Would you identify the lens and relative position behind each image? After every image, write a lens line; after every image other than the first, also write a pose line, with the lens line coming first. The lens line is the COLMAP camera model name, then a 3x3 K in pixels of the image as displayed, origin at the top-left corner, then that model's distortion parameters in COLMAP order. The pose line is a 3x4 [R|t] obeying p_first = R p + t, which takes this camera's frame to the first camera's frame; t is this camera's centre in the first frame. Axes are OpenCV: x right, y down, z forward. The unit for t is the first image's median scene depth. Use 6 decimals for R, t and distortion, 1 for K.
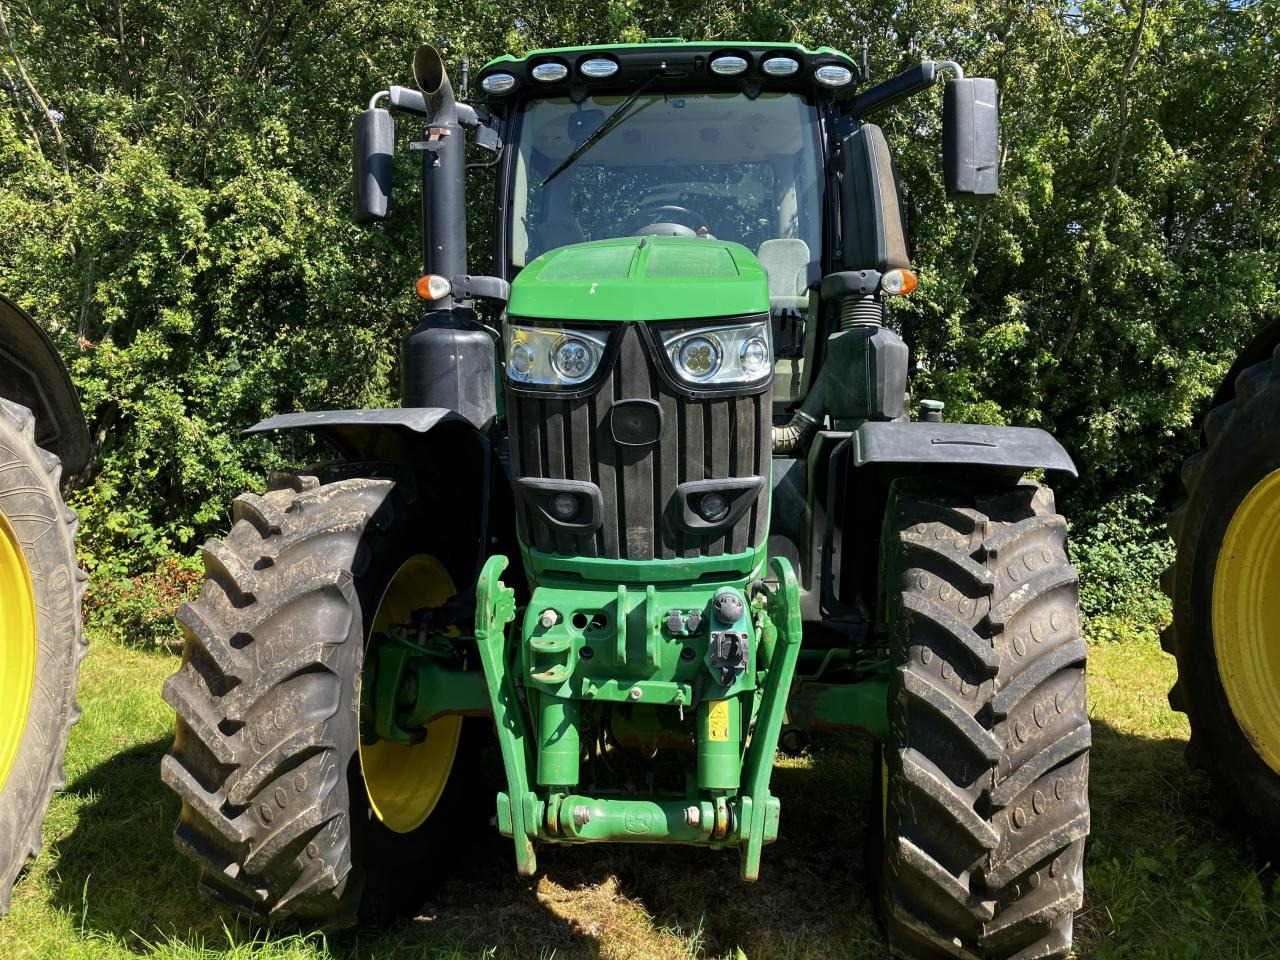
lens RADIAL K [[1075.5, 0, 640.0], [0, 1075.5, 480.0], [0, 0, 1]] dist [0.049982, -0.142123]
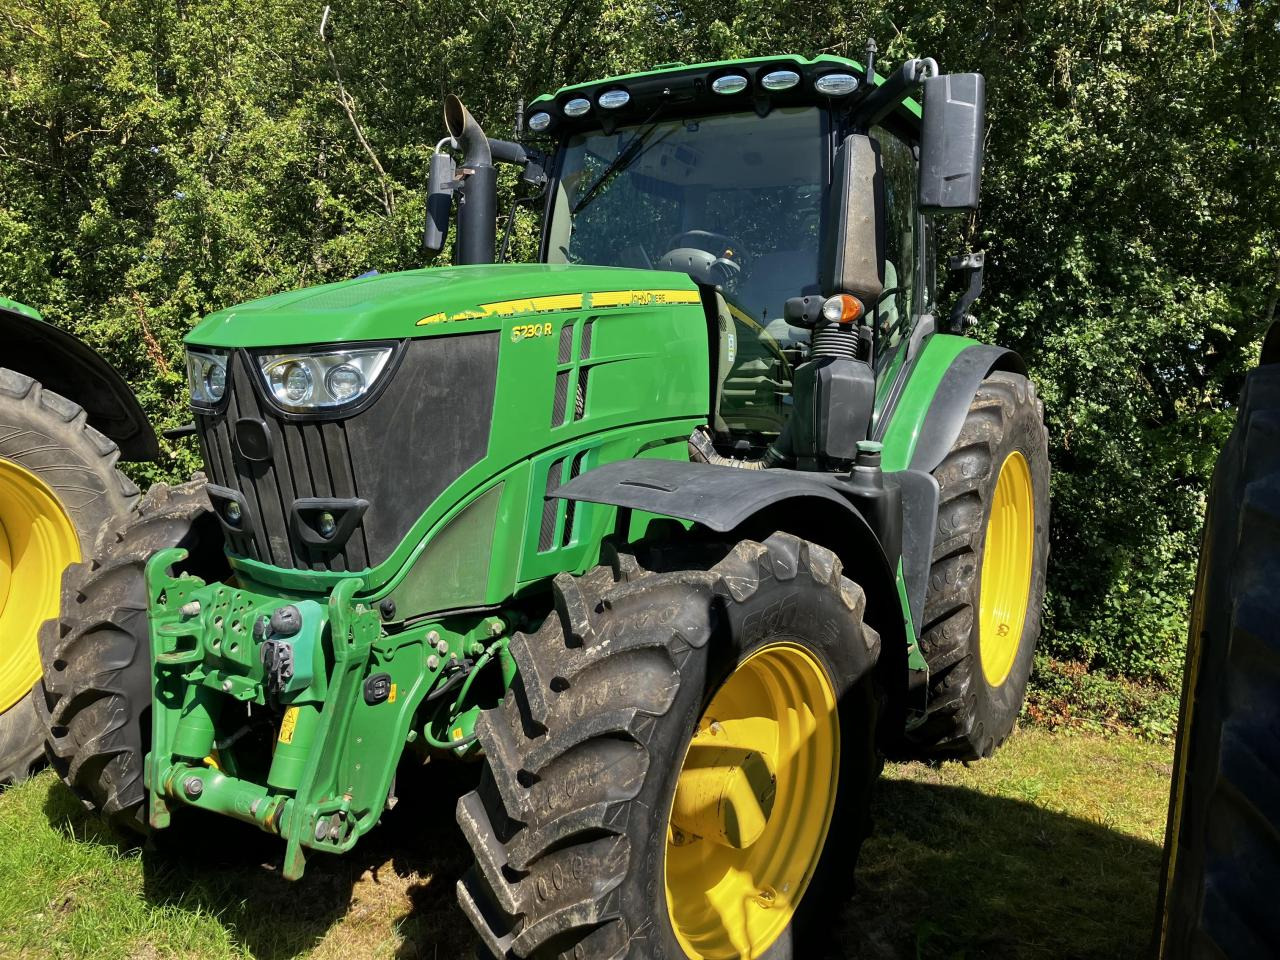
lens RADIAL K [[1075.5, 0, 640.0], [0, 1075.5, 480.0], [0, 0, 1]] dist [0.049982, -0.142123]
pose [[0.880614, 0.074543, -0.467934, 0.825033], [-0.082983, 0.996548, 0.002585, -0.046037], [0.466511, 0.036555, 0.883760, 0.205181]]
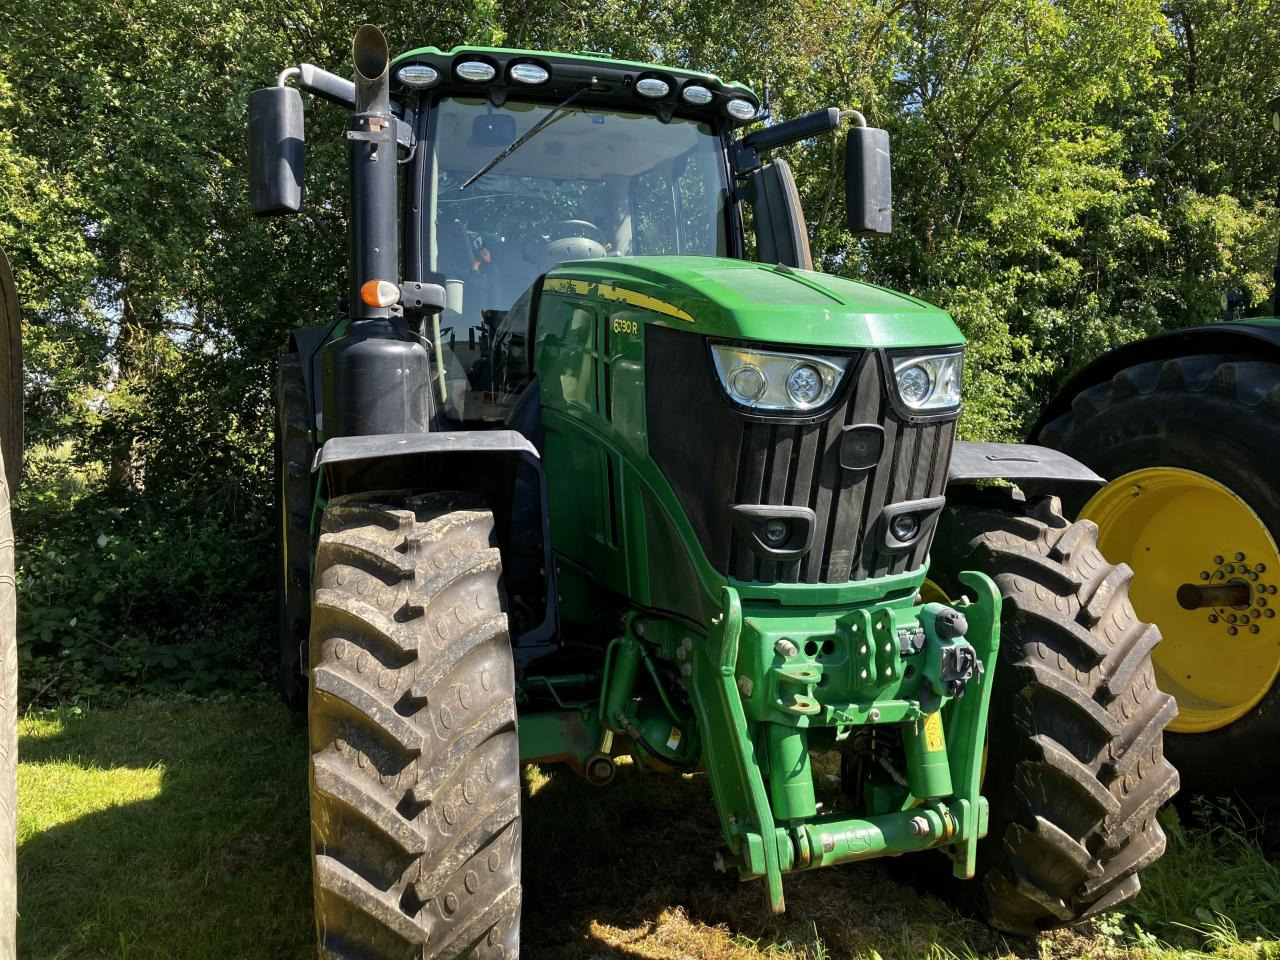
lens RADIAL K [[1055.8, 0, 640.0], [0, 1055.8, 480.0], [0, 0, 1]] dist [0.007151, 0.003715]
pose [[0.914202, -0.026336, 0.404402, -0.571918], [0.028322, 0.999598, 0.001069, -0.028393], [-0.404267, 0.010476, 0.914581, 0.169025]]
